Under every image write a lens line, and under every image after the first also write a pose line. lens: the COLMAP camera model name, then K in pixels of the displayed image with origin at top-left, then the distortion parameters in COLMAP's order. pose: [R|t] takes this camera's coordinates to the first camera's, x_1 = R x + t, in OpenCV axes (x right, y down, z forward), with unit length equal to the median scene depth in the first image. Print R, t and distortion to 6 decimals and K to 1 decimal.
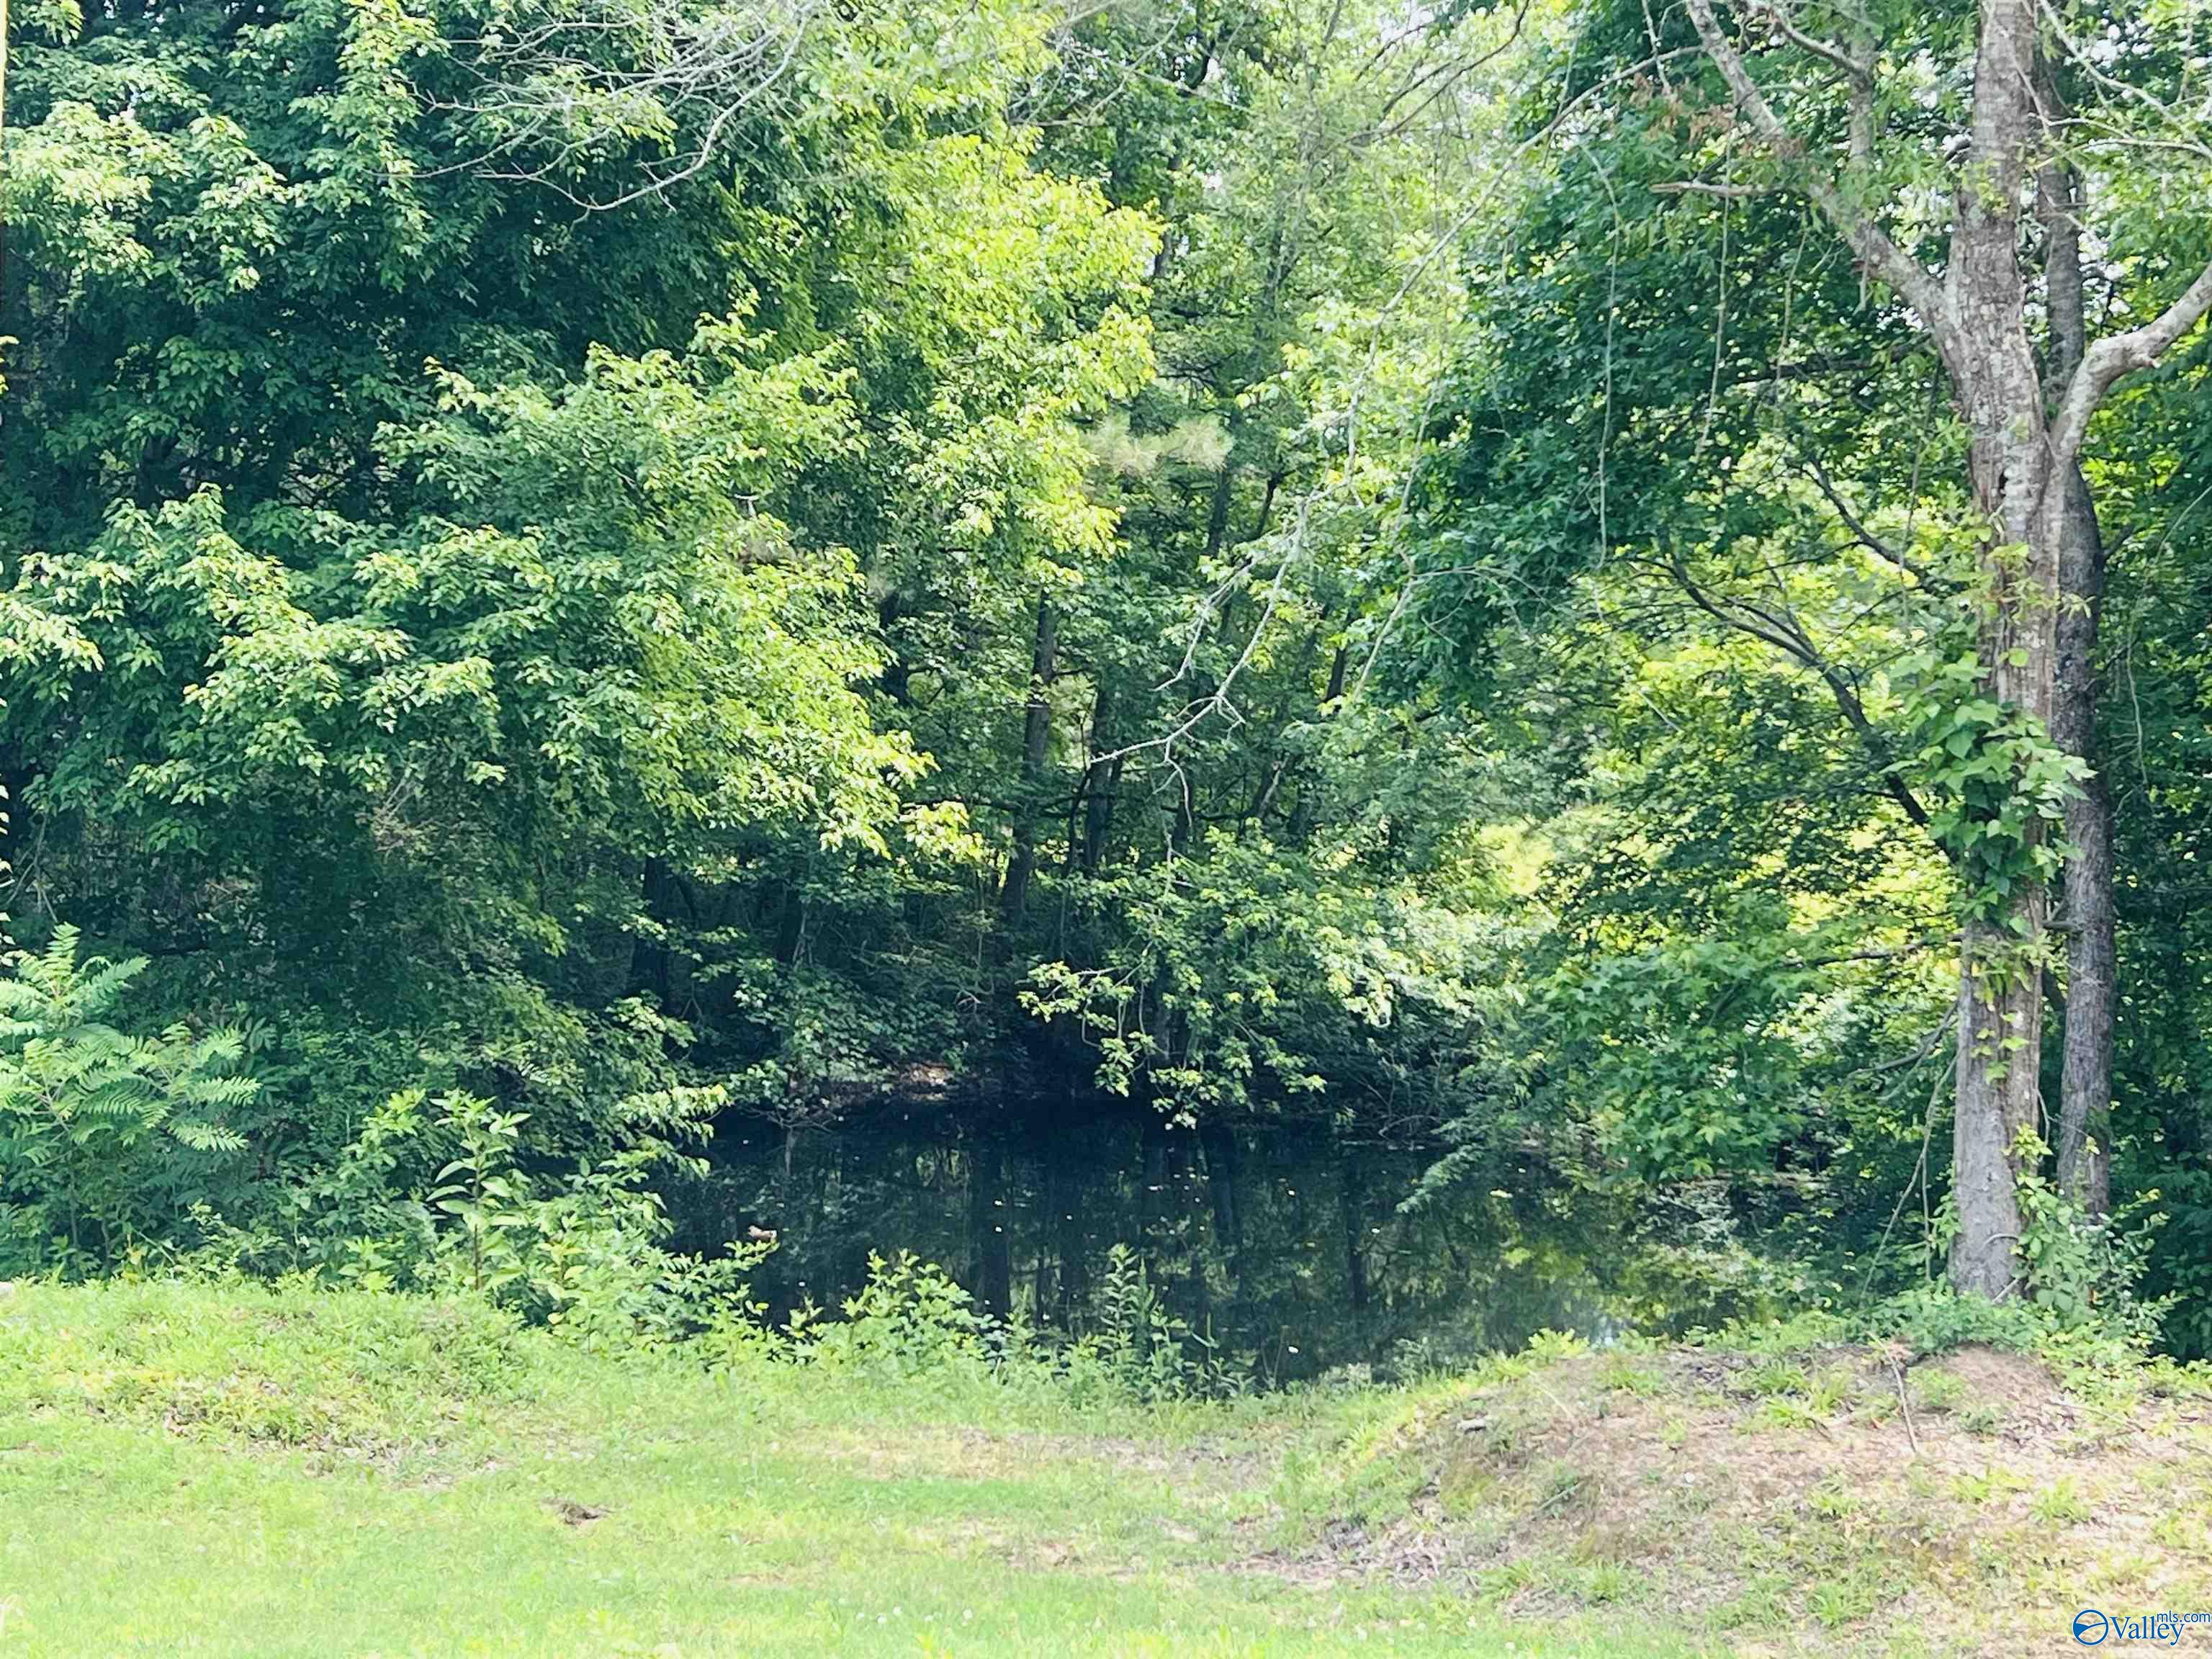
lens RADIAL K [[3668.9, 0, 1103.7], [0, 3668.9, 840.4], [0, 0, 1]] dist [0.102000, 0.000000]
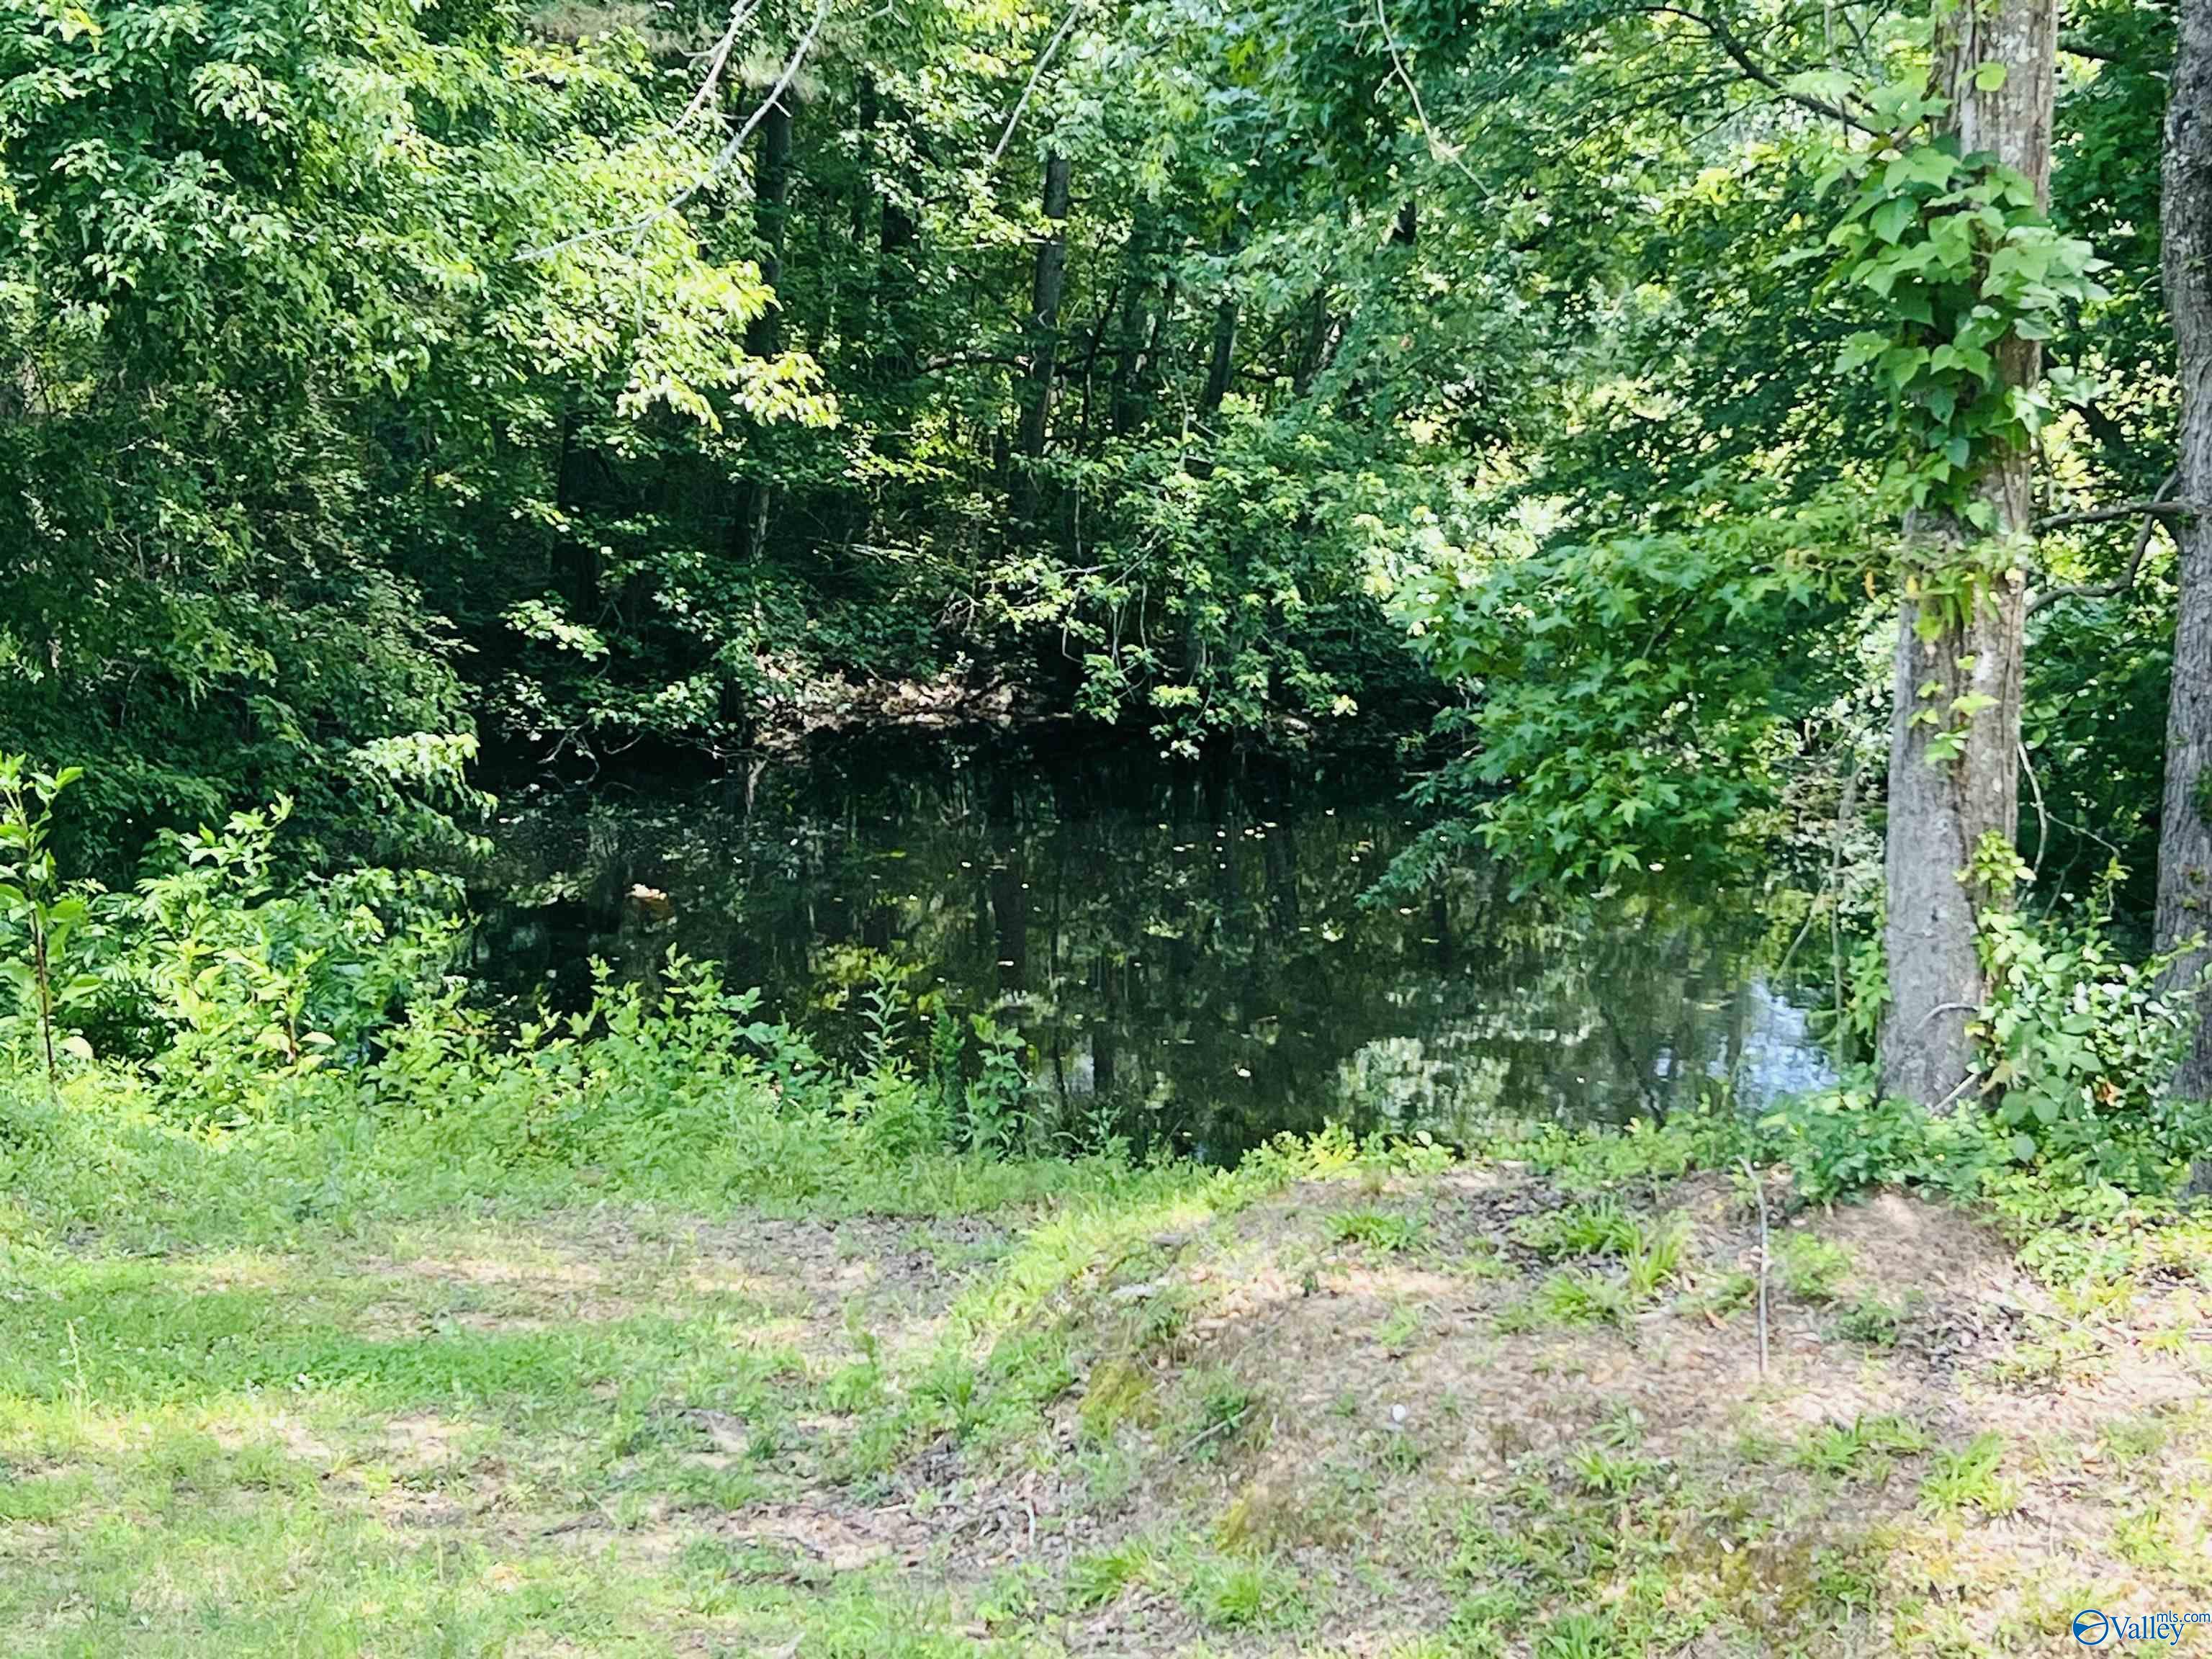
lens RADIAL K [[4204.3, 0, 1109.0], [0, 4204.3, 820.6], [0, 0, 1]] dist [0.186890, 0.000000]
pose [[0.999645, -0.000070, -0.026629, 0.048118], [0.002644, 0.995315, 0.096647, 0.001865], [0.026498, -0.096683, 0.994962, 0.112749]]
